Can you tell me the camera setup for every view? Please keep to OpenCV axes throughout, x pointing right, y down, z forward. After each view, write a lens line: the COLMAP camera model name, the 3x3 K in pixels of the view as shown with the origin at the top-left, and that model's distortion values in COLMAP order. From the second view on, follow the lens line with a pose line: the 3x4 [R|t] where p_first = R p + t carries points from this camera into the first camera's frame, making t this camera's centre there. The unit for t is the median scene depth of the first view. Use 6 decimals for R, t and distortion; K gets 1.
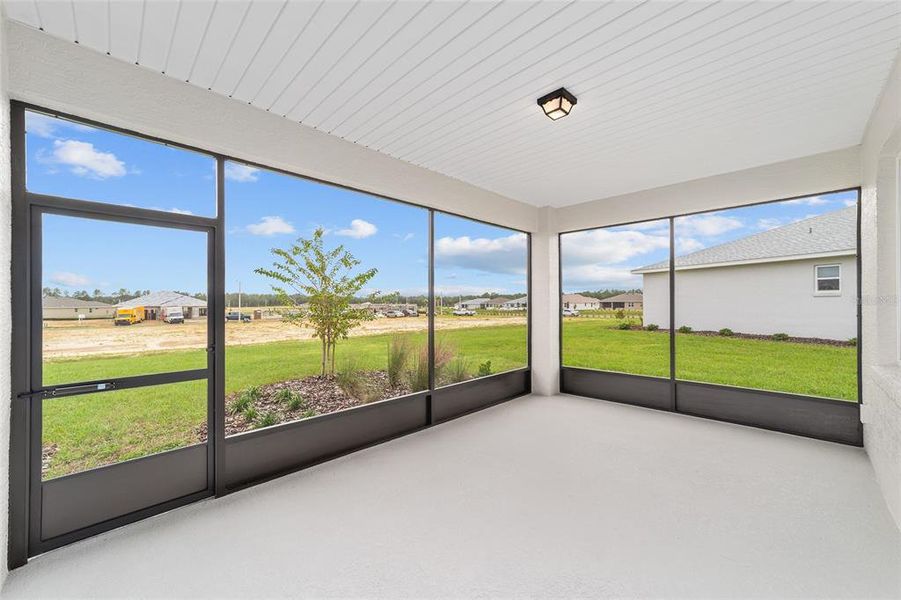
lens RADIAL K [[350.9, 0, 453.3], [0, 350.9, 303.4], [0, 0, 1]] dist [-0.000384, 0.001349]
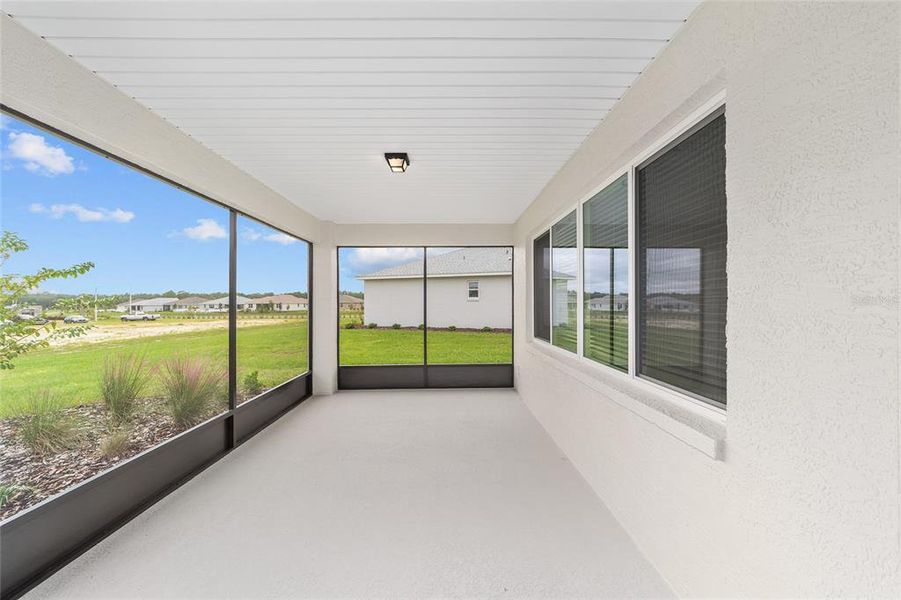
lens RADIAL K [[350.9, 0, 442.9], [0, 350.9, 300.0], [0, 0, 1]] dist [-0.000384, 0.001349]
pose [[0.707677, 0.005342, 0.706516, -0.099867], [0.000363, 0.999969, -0.007925, -0.008700], [-0.706536, 0.005865, 0.707653, -0.007651]]
